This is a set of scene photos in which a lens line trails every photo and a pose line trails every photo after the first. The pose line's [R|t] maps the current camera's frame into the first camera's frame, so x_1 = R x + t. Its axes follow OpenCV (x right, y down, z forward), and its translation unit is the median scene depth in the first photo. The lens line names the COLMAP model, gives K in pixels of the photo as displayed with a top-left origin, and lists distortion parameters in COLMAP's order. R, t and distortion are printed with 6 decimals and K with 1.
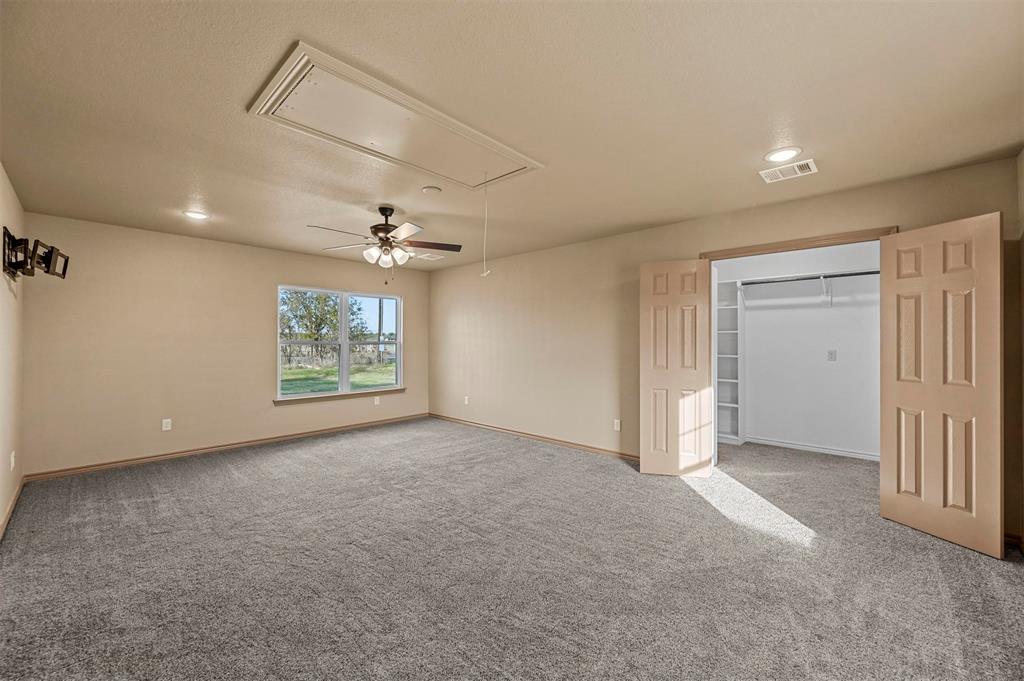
lens RADIAL K [[403.2, 0, 517.0], [0, 403.2, 340.1], [0, 0, 1]] dist [-0.000075, 0.000133]
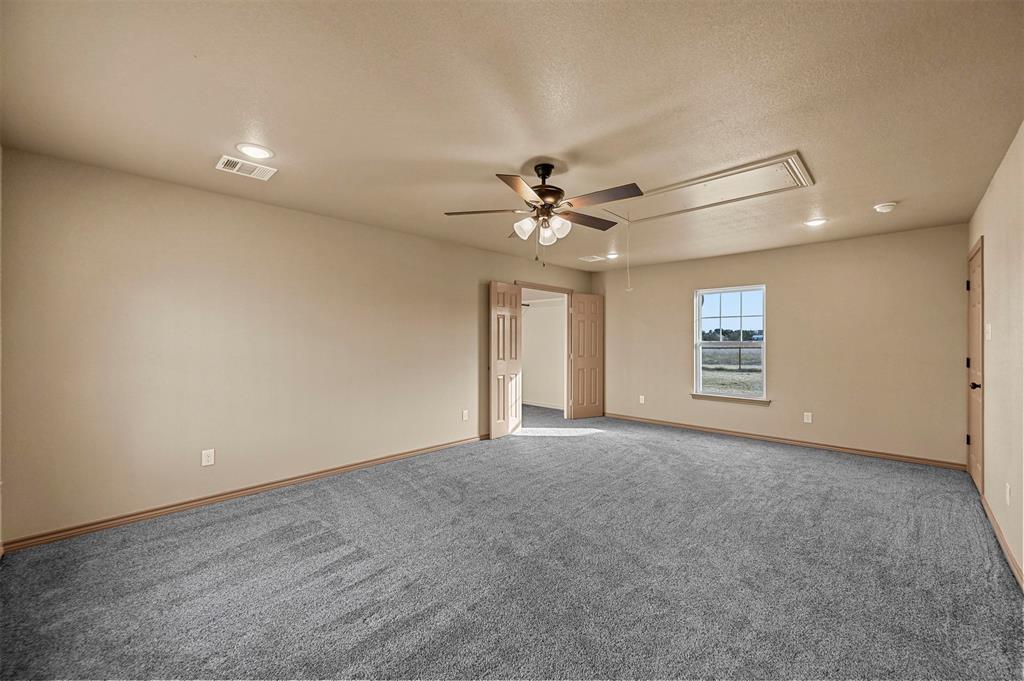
lens RADIAL K [[403.2, 0, 517.0], [0, 403.2, 340.1], [0, 0, 1]] dist [-0.000075, 0.000133]
pose [[0.016105, -0.002155, 0.999868, -0.976148], [-0.006923, 0.999973, 0.002267, -0.001929], [-0.999846, -0.006959, 0.016090, 0.935676]]
